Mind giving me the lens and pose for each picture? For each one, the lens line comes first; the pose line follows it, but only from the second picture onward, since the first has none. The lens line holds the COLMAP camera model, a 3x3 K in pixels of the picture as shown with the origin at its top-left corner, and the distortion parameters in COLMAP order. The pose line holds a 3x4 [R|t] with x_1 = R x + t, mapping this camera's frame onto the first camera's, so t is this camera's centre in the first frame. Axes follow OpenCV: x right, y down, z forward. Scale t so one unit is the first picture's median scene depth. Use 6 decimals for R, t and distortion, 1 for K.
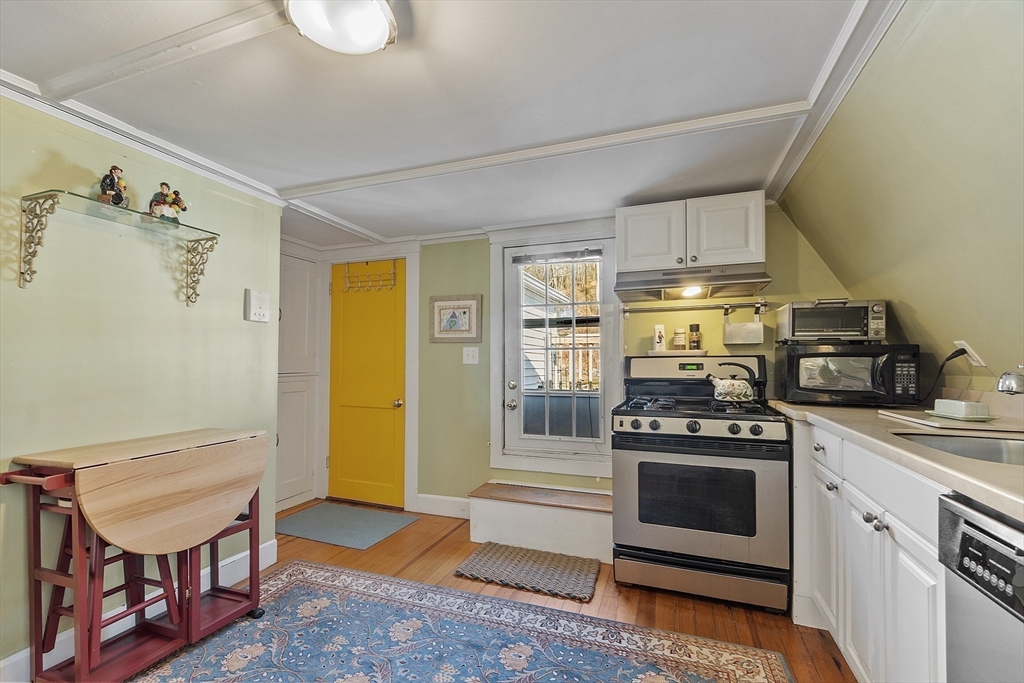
lens RADIAL K [[461.2, 0, 497.3], [0, 461.2, 351.9], [0, 0, 1]] dist [0.000238, -0.000067]
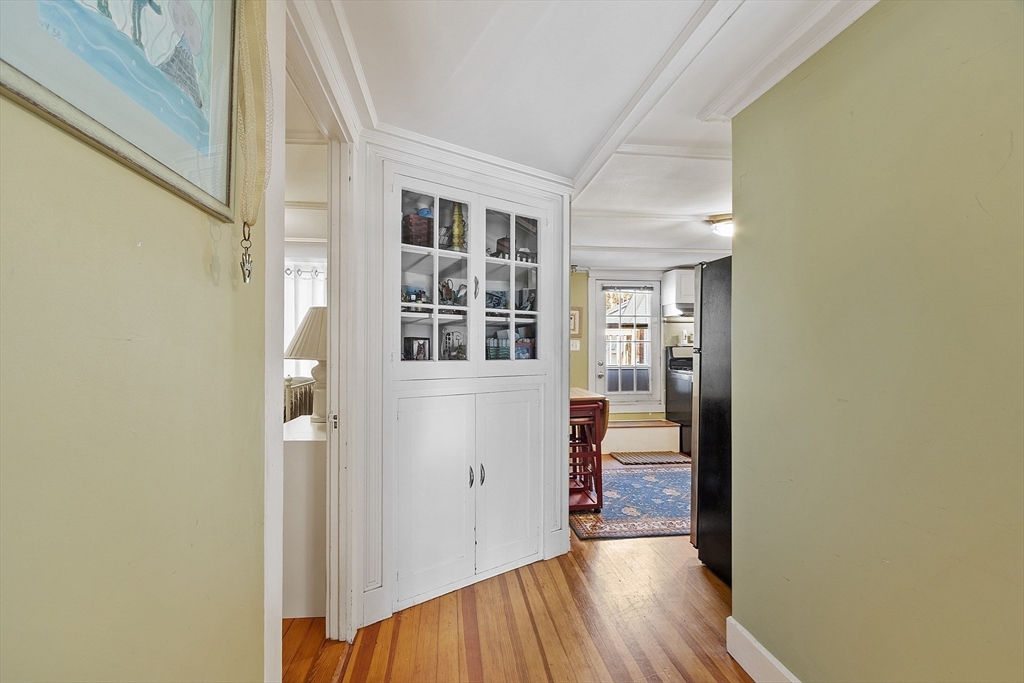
lens RADIAL K [[461.2, 0, 497.3], [0, 461.2, 351.9], [0, 0, 1]] dist [0.000238, -0.000067]
pose [[0.886956, -0.000569, 0.461854, -1.519742], [-0.009316, 0.999774, 0.019123, 0.003792], [-0.461761, -0.021264, 0.886750, -0.428145]]
